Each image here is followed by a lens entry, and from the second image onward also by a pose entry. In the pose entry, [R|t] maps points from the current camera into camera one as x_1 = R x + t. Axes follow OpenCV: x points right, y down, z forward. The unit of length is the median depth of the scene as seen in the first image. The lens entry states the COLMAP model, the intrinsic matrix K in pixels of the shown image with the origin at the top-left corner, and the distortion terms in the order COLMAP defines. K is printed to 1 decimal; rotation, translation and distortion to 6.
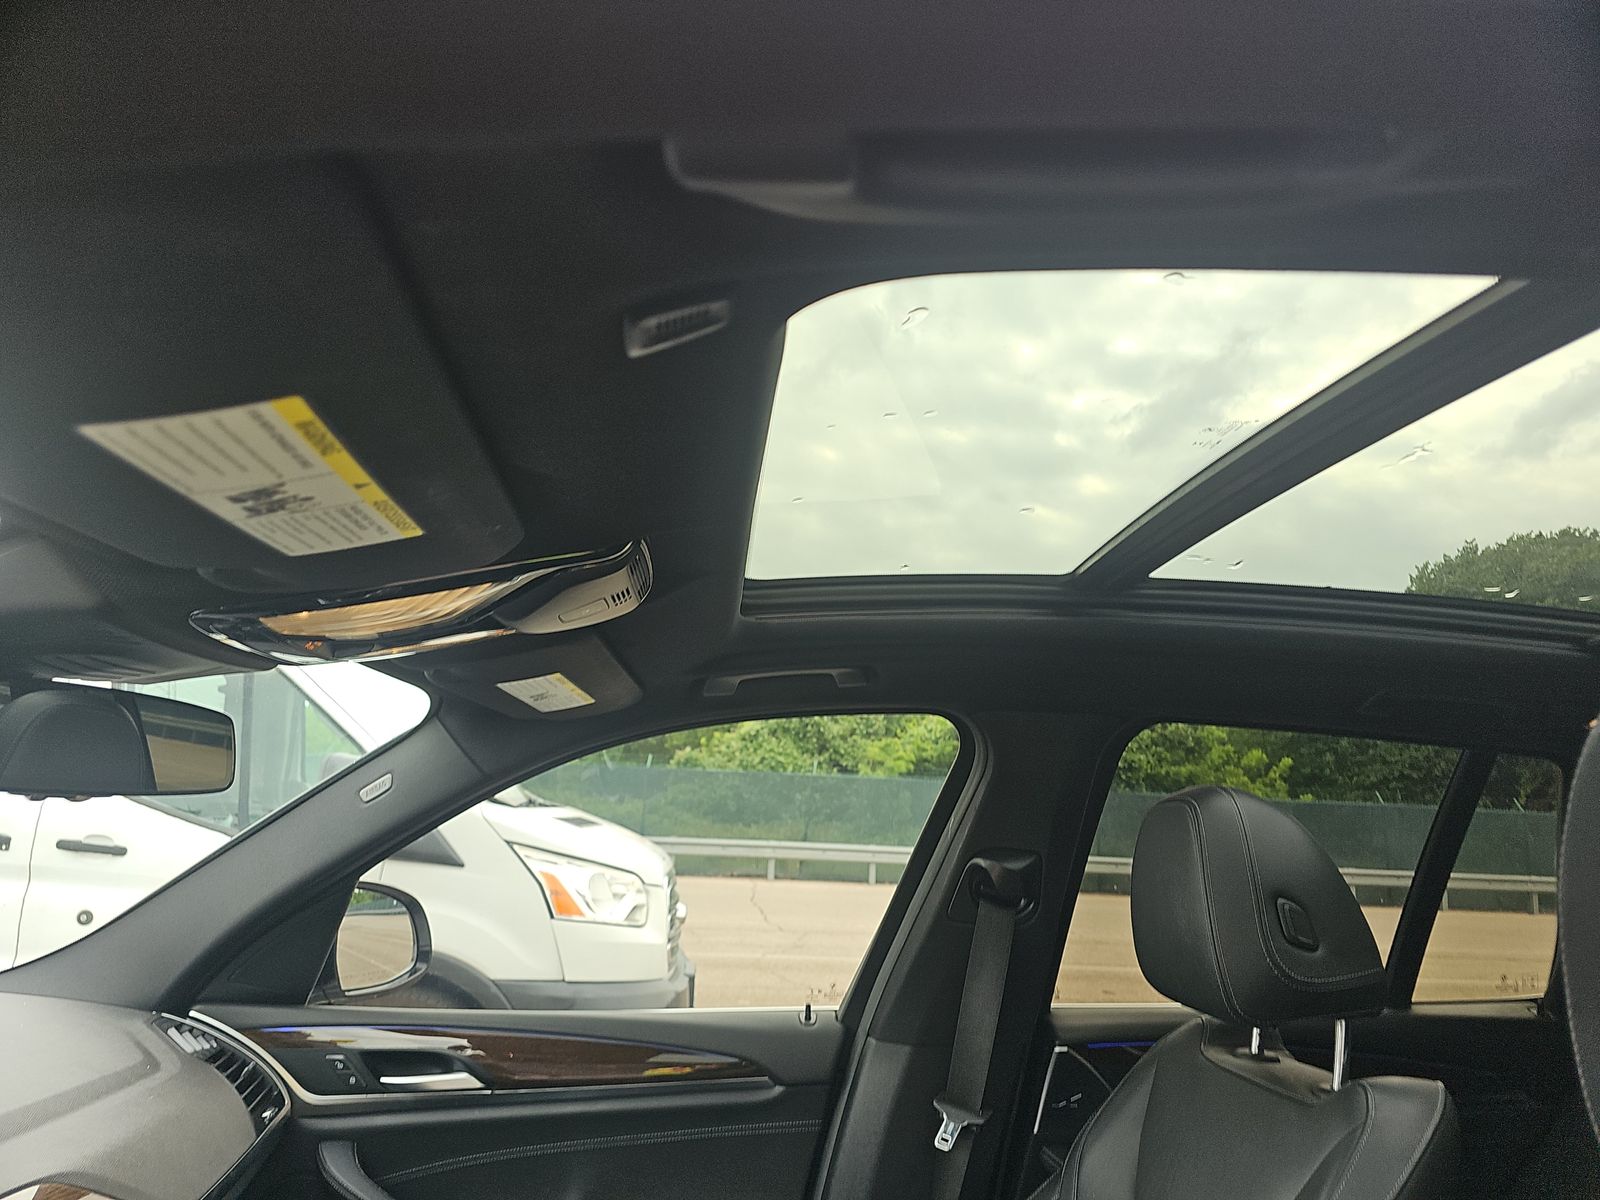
lens RADIAL K [[1060.5, 0, 814.9], [0, 1060.5, 598.7], [0, 0, 1]] dist [0.043773, -0.043180]
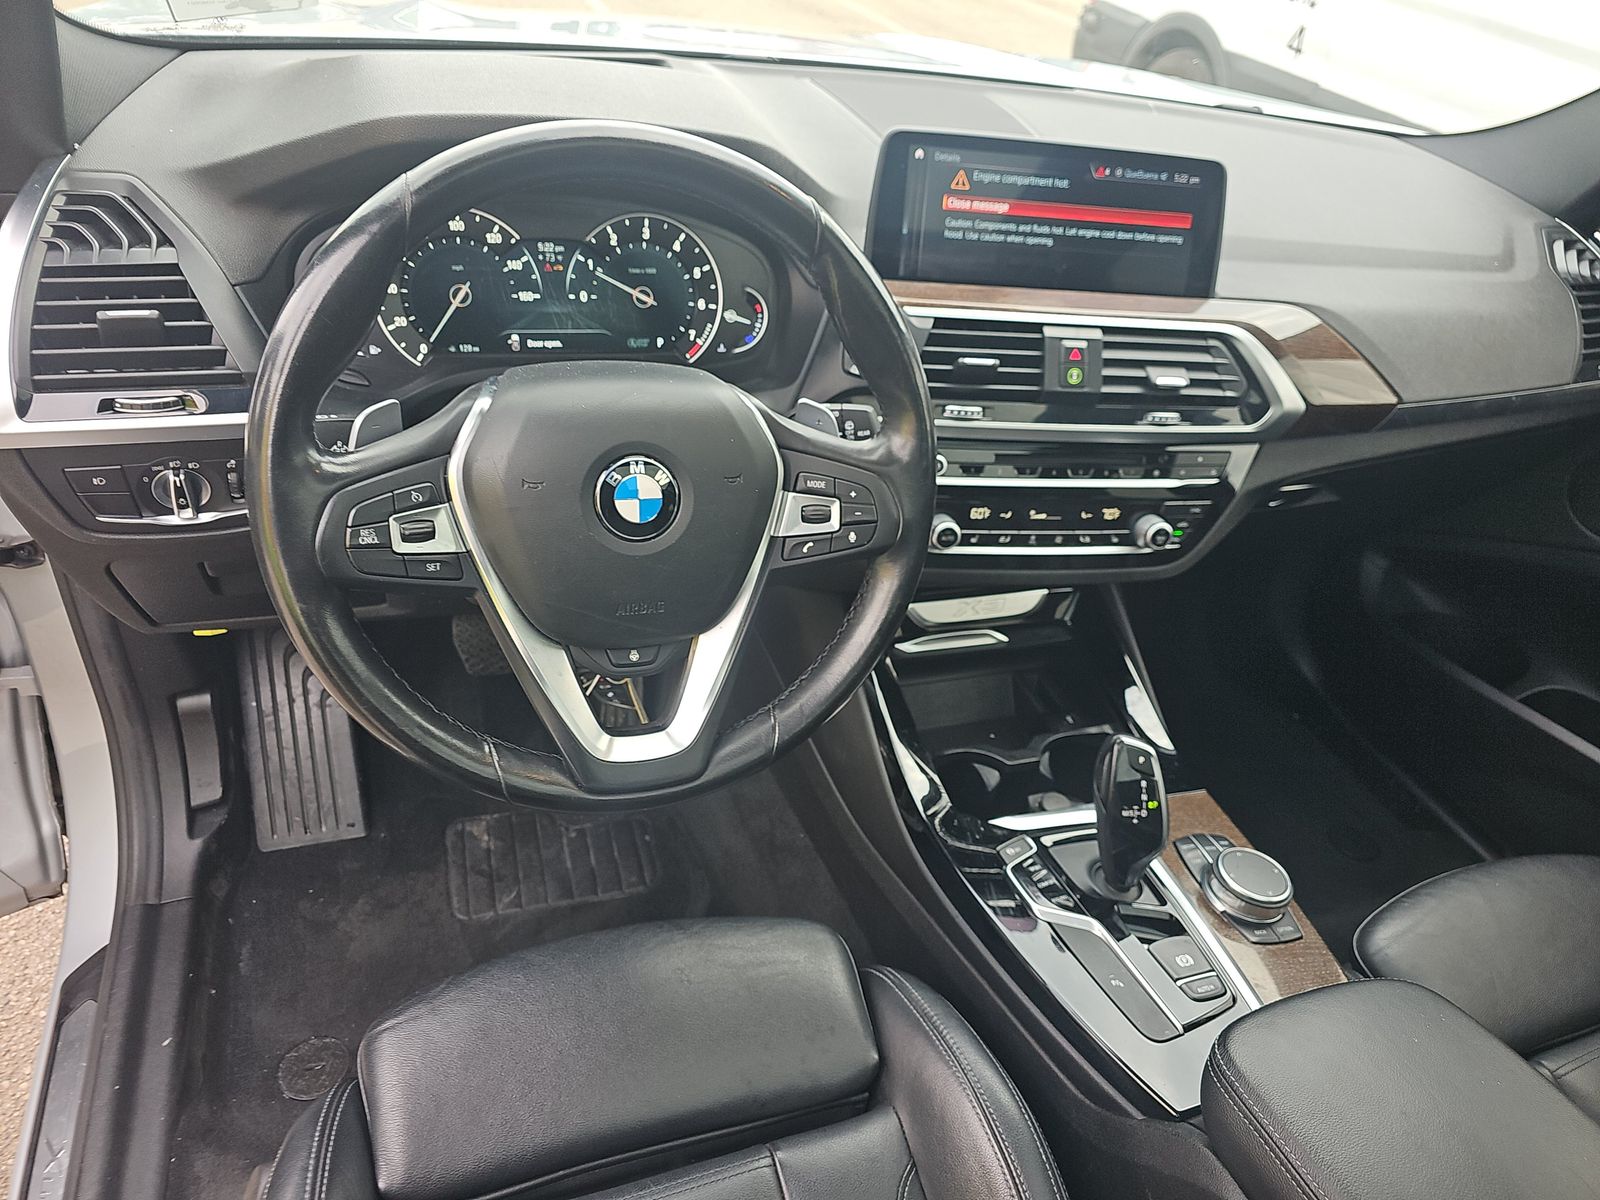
lens RADIAL K [[1060.5, 0, 805.6], [0, 1060.5, 603.6], [0, 0, 1]] dist [0.043773, -0.043180]
pose [[0.240155, 0.557342, -0.794793, 0.112778], [0.066933, 0.807298, 0.586336, 0.062917], [0.968424, -0.194009, 0.156573, 0.154008]]
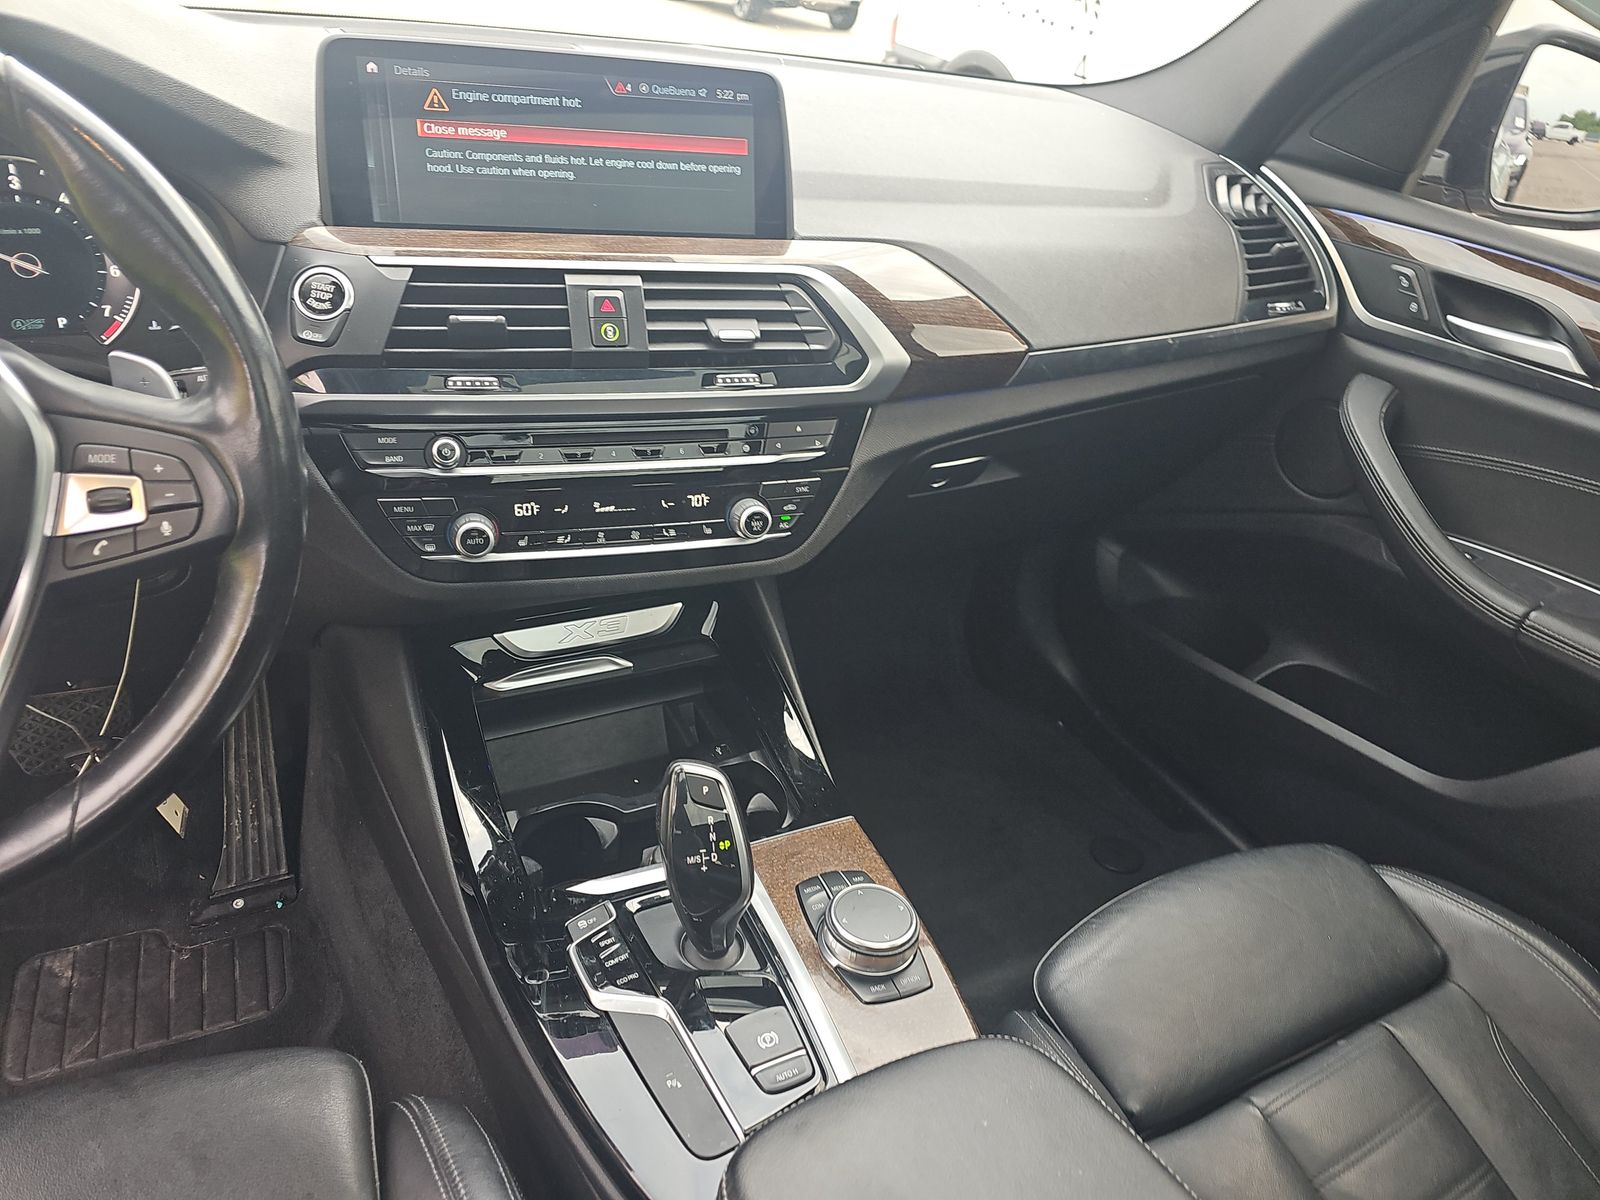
lens RADIAL K [[1060.5, 0, 800.2], [0, 1060.5, 623.7], [0, 0, 1]] dist [0.043773, -0.043180]
pose [[0.361252, 0.498201, -0.788221, 0.089165], [0.093722, 0.821626, 0.562269, 0.157519], [0.927746, -0.276994, 0.250122, 0.329407]]
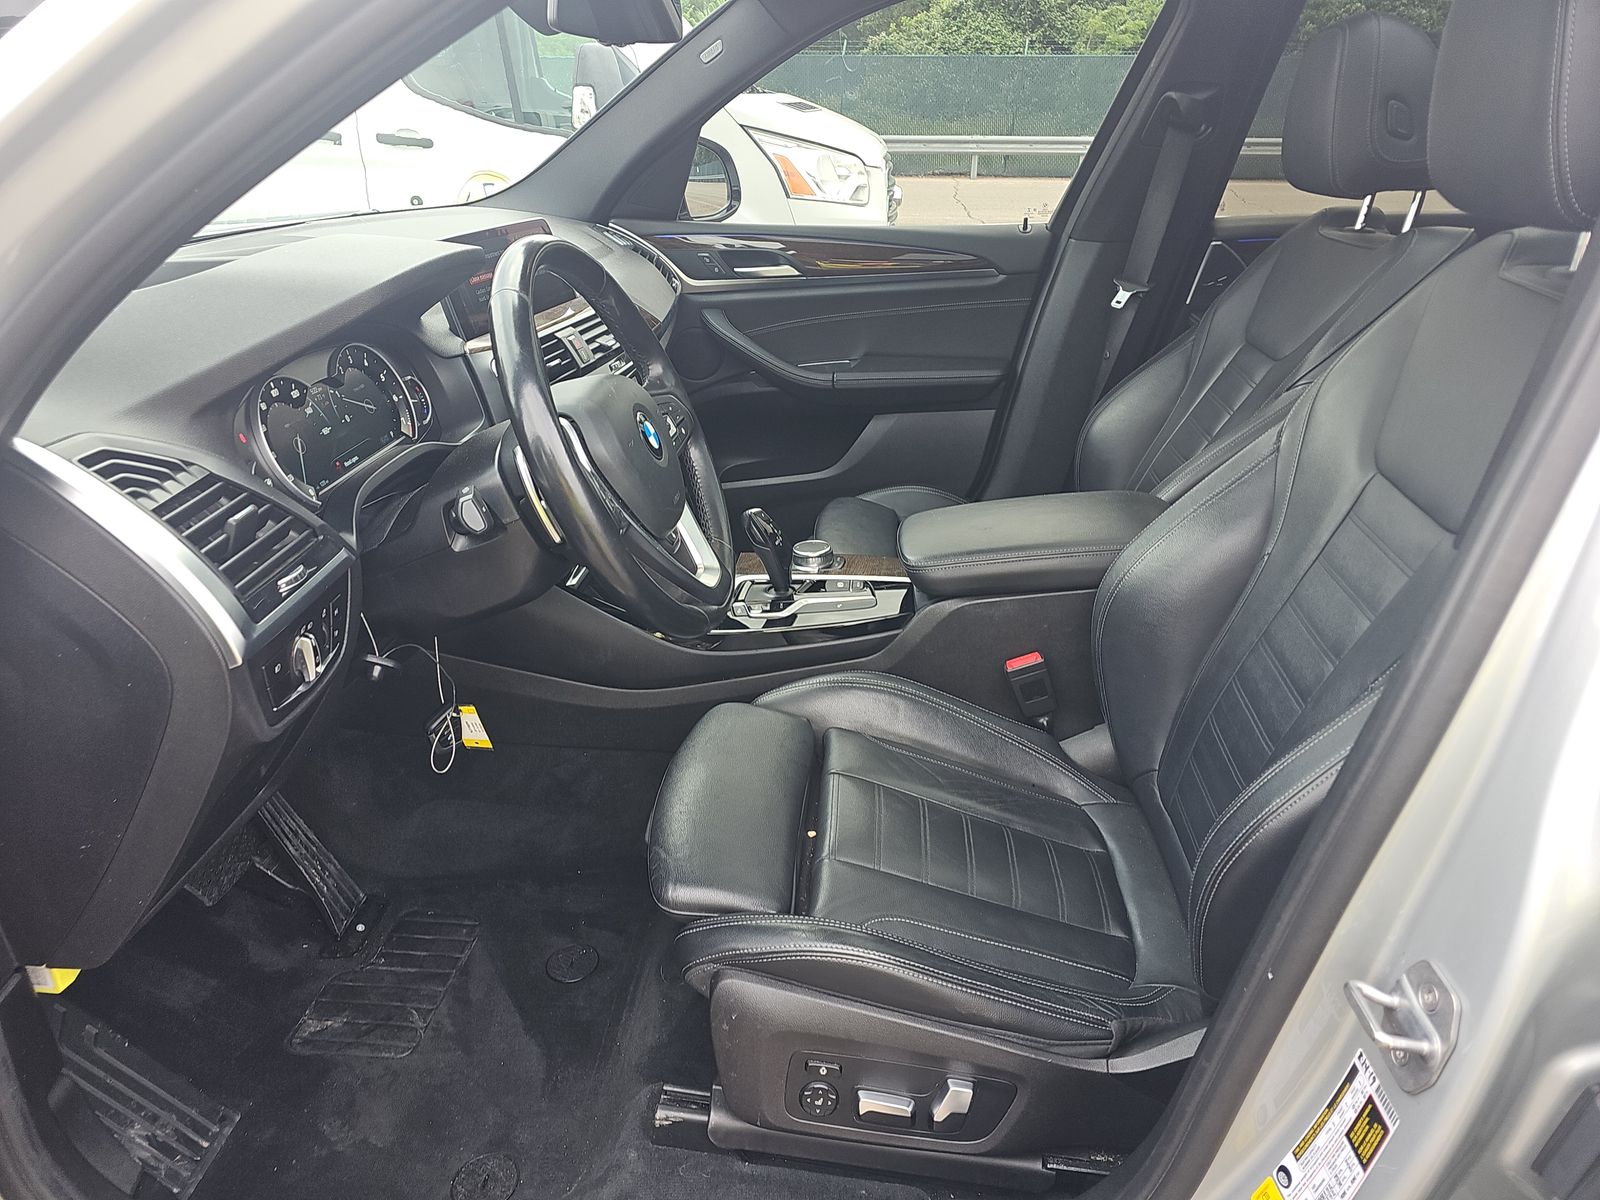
lens RADIAL K [[1060.5, 0, 795.4], [0, 1060.5, 597.3], [0, 0, 1]] dist [0.043773, -0.043180]
pose [[0.981426, 0.046866, -0.186027, -0.018176], [0.071125, 0.811703, 0.579723, -0.034693], [0.178168, -0.582187, 0.793293, -0.393381]]
